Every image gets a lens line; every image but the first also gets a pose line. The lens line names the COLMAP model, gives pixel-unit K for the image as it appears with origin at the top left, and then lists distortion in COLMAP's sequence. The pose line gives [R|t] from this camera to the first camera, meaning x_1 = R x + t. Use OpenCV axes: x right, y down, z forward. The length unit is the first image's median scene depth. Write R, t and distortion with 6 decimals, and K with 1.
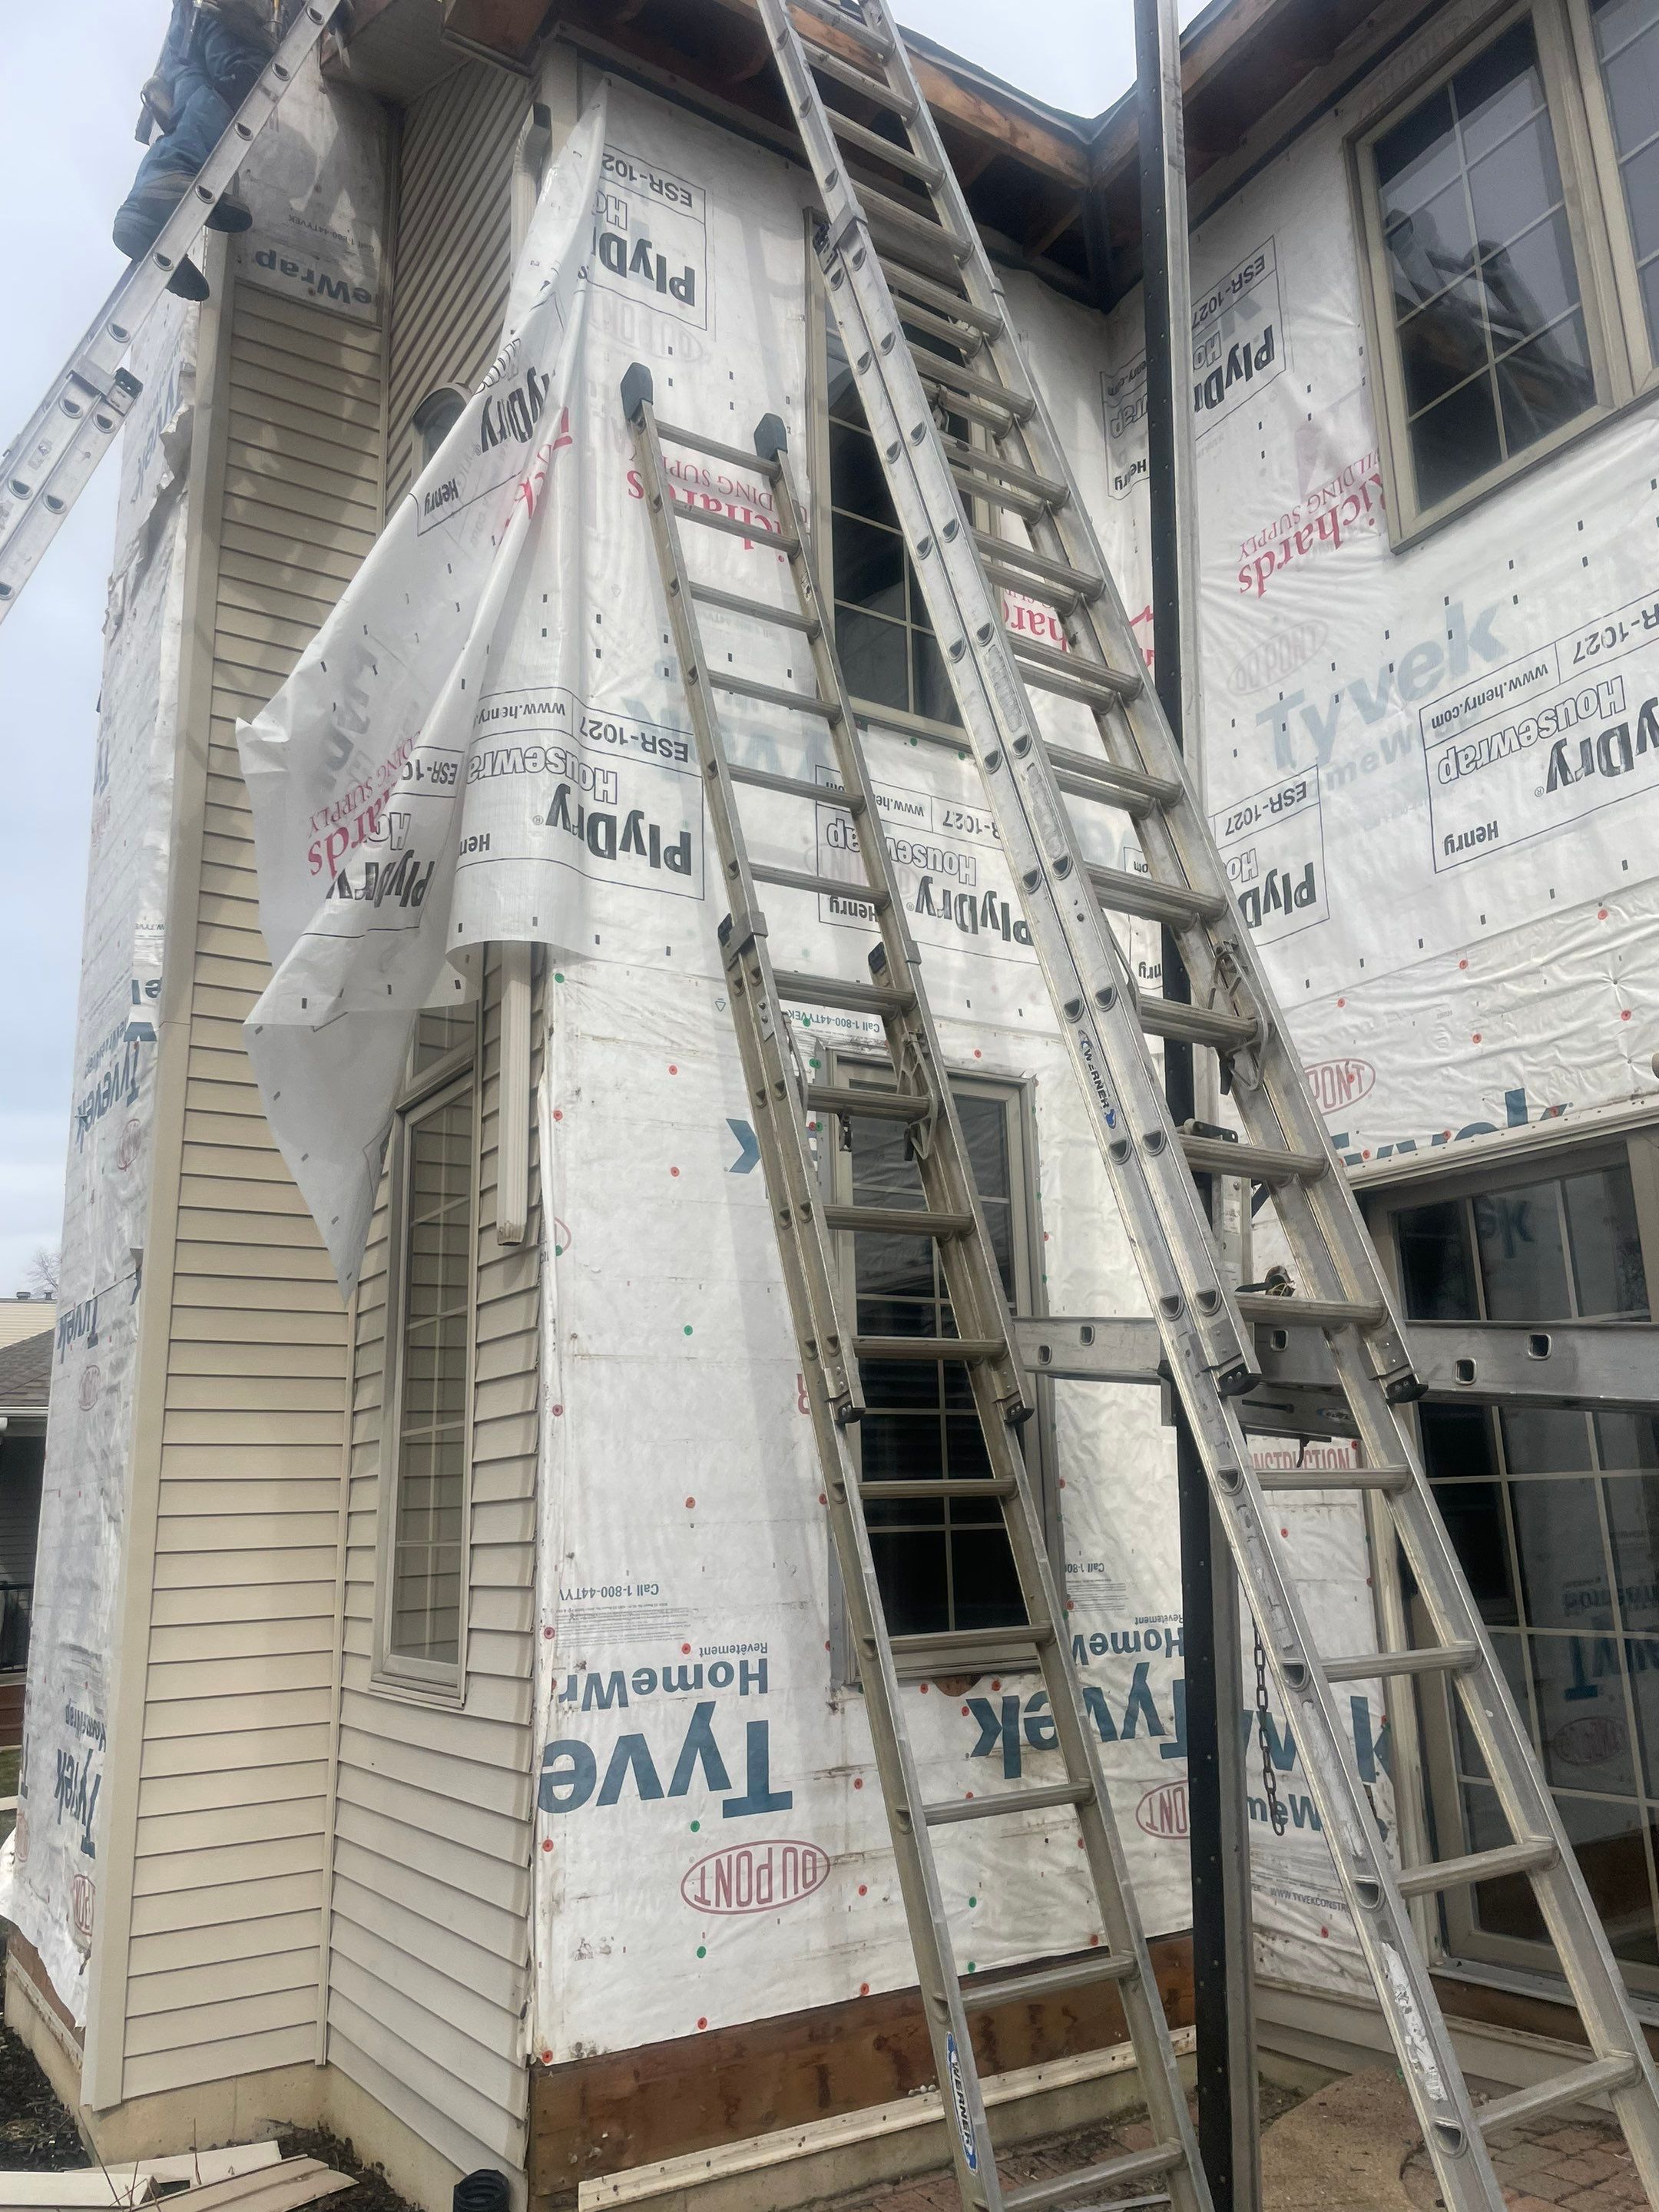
lens RADIAL K [[1658.6, 0, 825.3], [0, 1658.6, 1093.9], [0, 0, 1]] dist [0.104305, -0.137066]
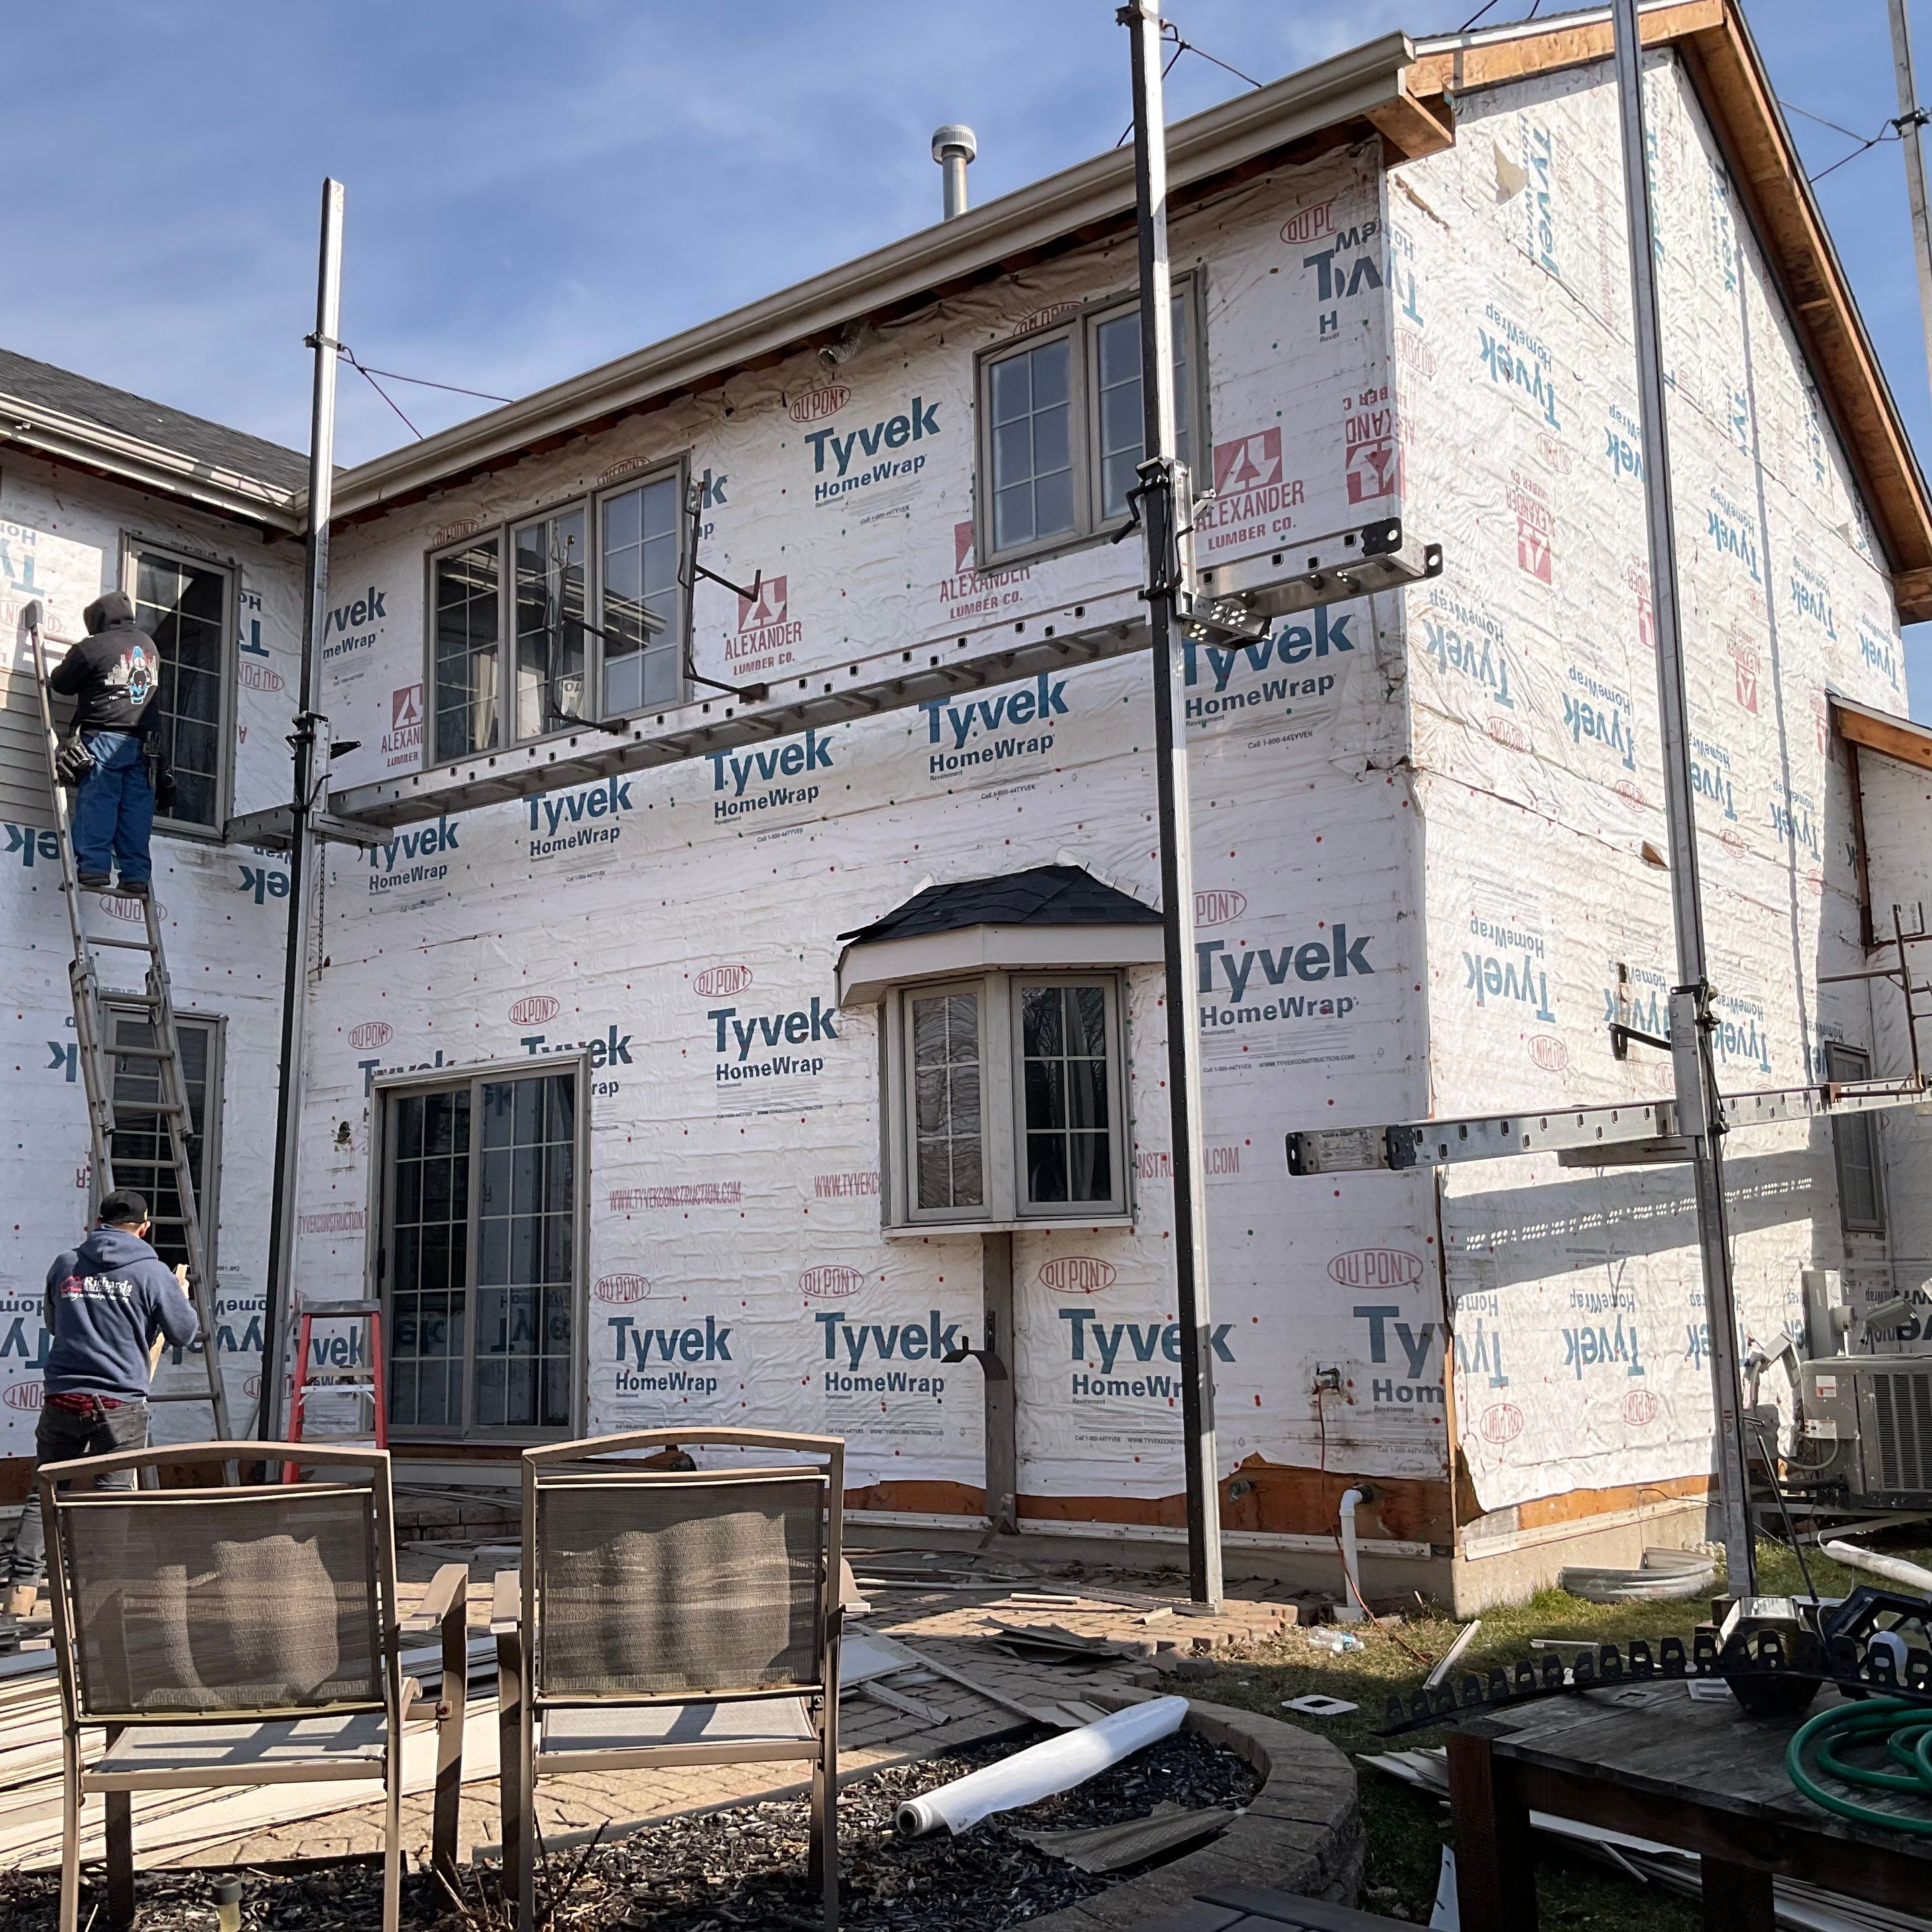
lens RADIAL K [[2122.1, 0, 966.0], [0, 2122.1, 966.0], [0, 0, 1]] dist [0.040297, -0.166154]
pose [[0.939011, 0.067067, 0.337282, 0.108301], [-0.092292, 0.993965, 0.059302, -0.324455], [-0.331270, -0.086814, 0.939534, -1.737549]]
